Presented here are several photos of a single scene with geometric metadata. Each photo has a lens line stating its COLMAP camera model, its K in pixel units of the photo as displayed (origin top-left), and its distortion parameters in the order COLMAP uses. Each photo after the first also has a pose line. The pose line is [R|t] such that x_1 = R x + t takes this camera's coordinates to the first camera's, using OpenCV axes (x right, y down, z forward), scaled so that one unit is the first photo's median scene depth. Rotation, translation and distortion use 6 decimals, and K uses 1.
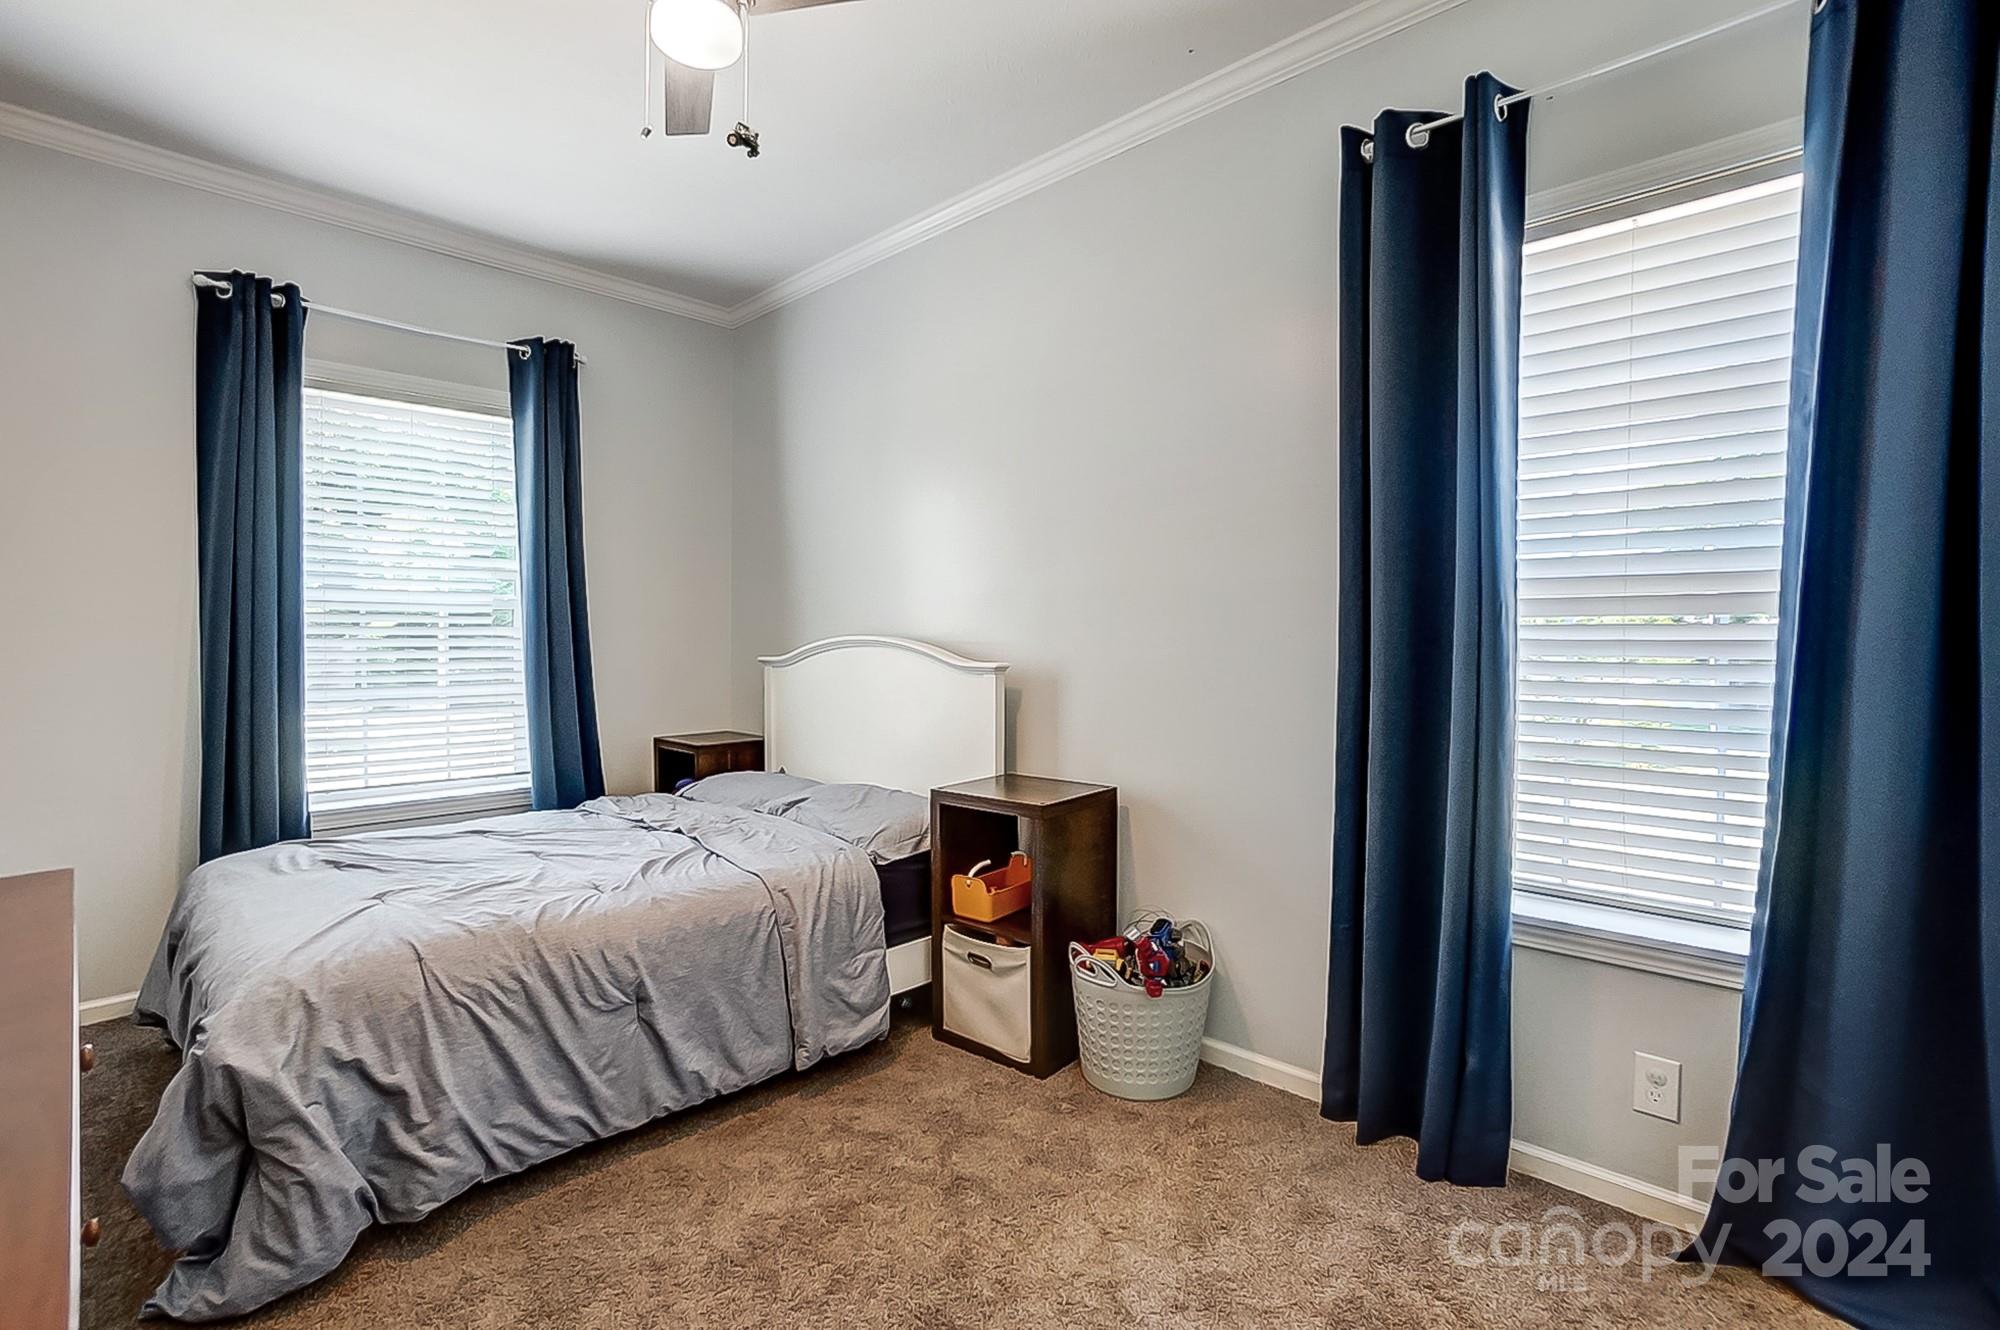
lens RADIAL K [[923.7, 0, 1000.0], [0, 923.7, 665.0], [0, 0, 1]] dist [-0.047445, 0.024666]
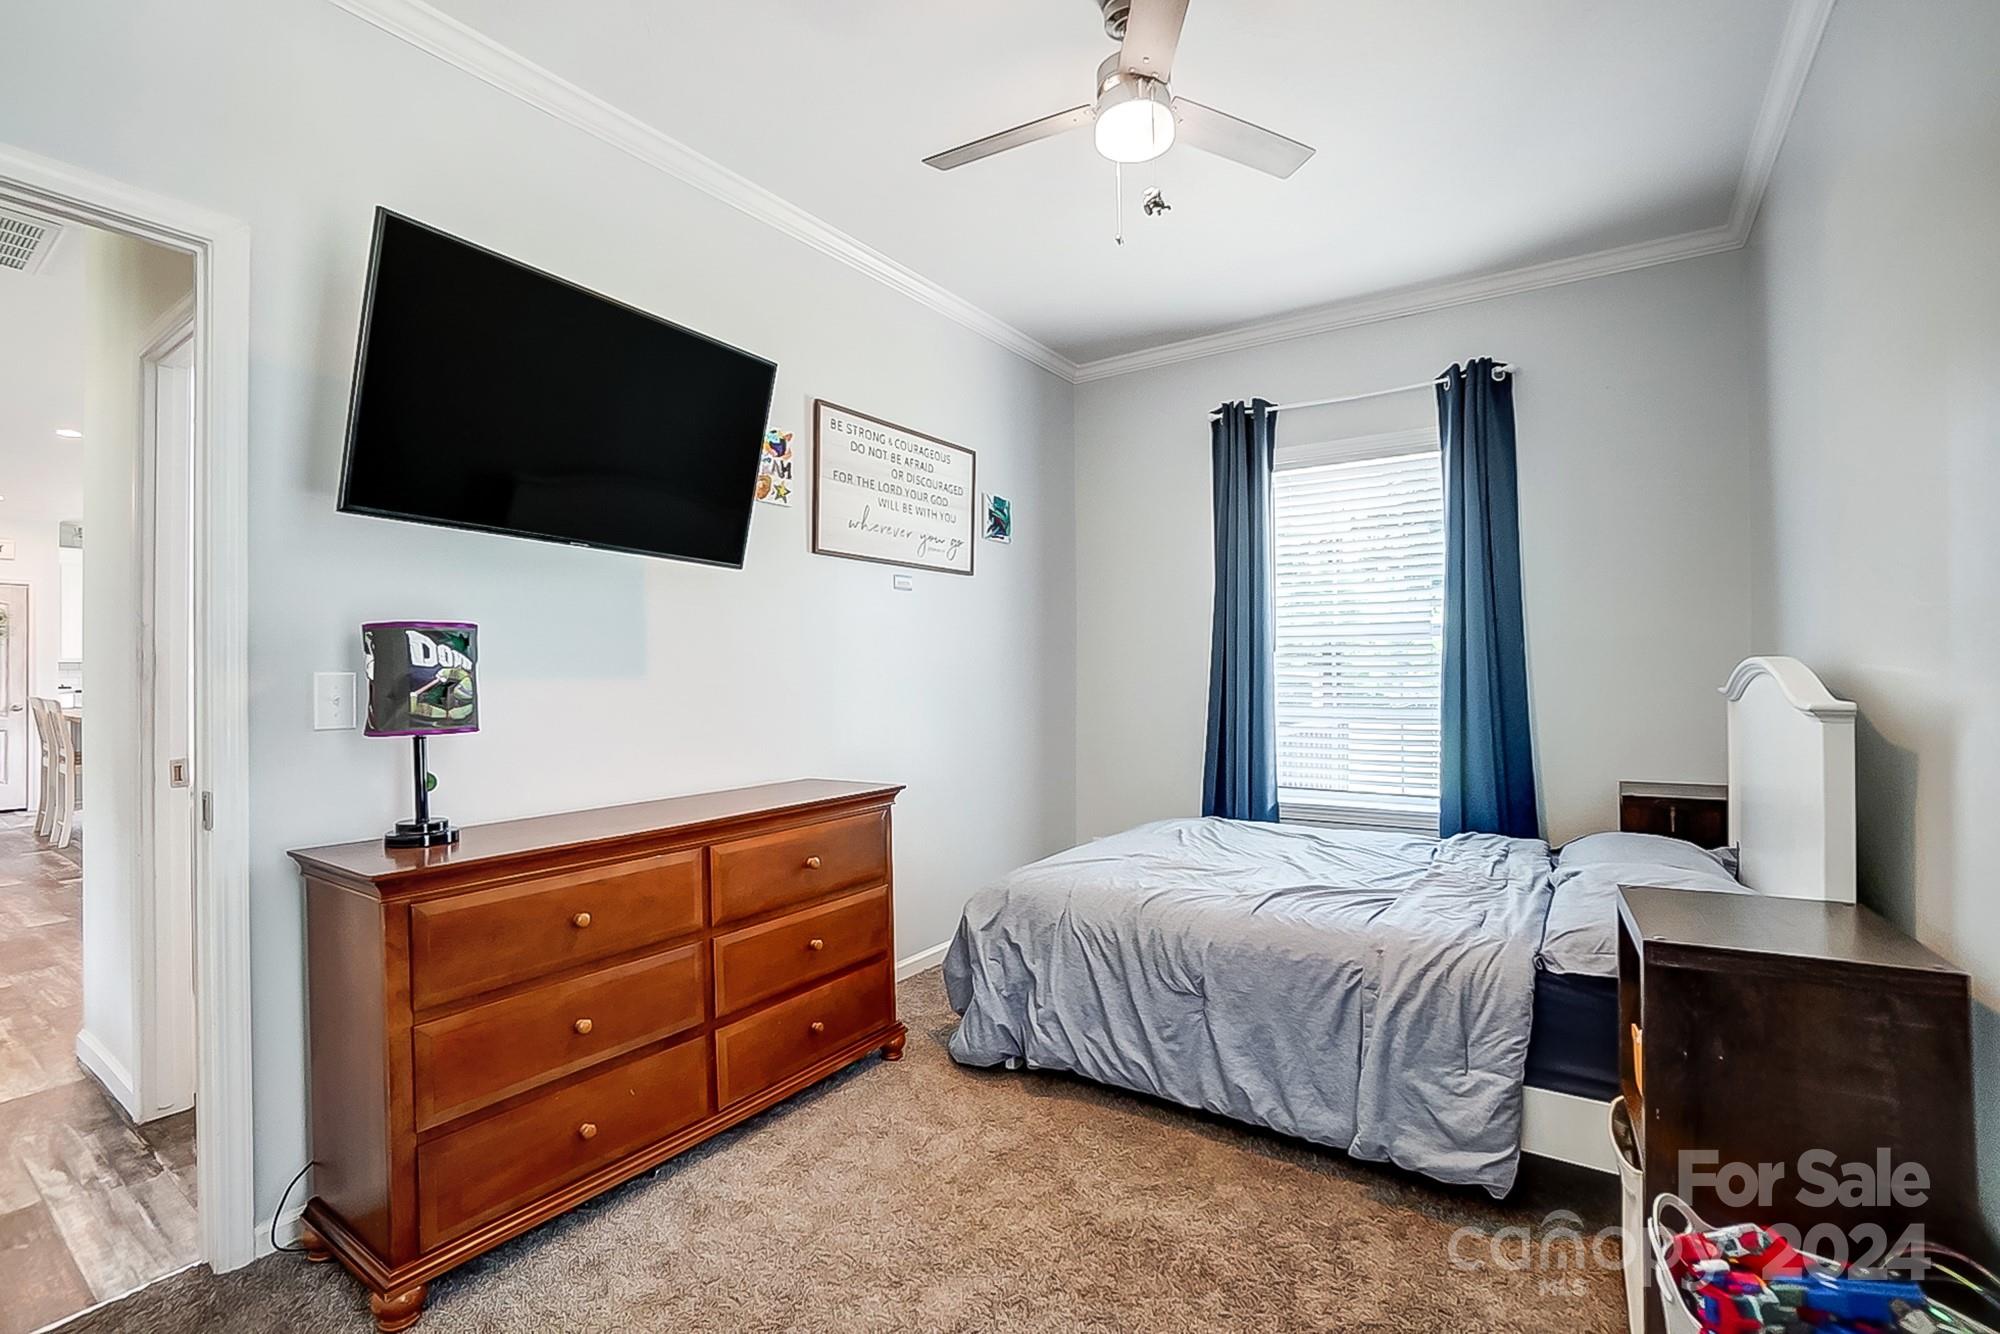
lens RADIAL K [[923.7, 0, 1000.0], [0, 923.7, 667.0], [0, 0, 1]] dist [-0.047445, 0.024666]
pose [[0.159924, -0.005163, -0.987116, 0.612283], [-0.018739, 0.999790, -0.008265, -0.012684], [0.986951, 0.019819, 0.159794, 0.537356]]
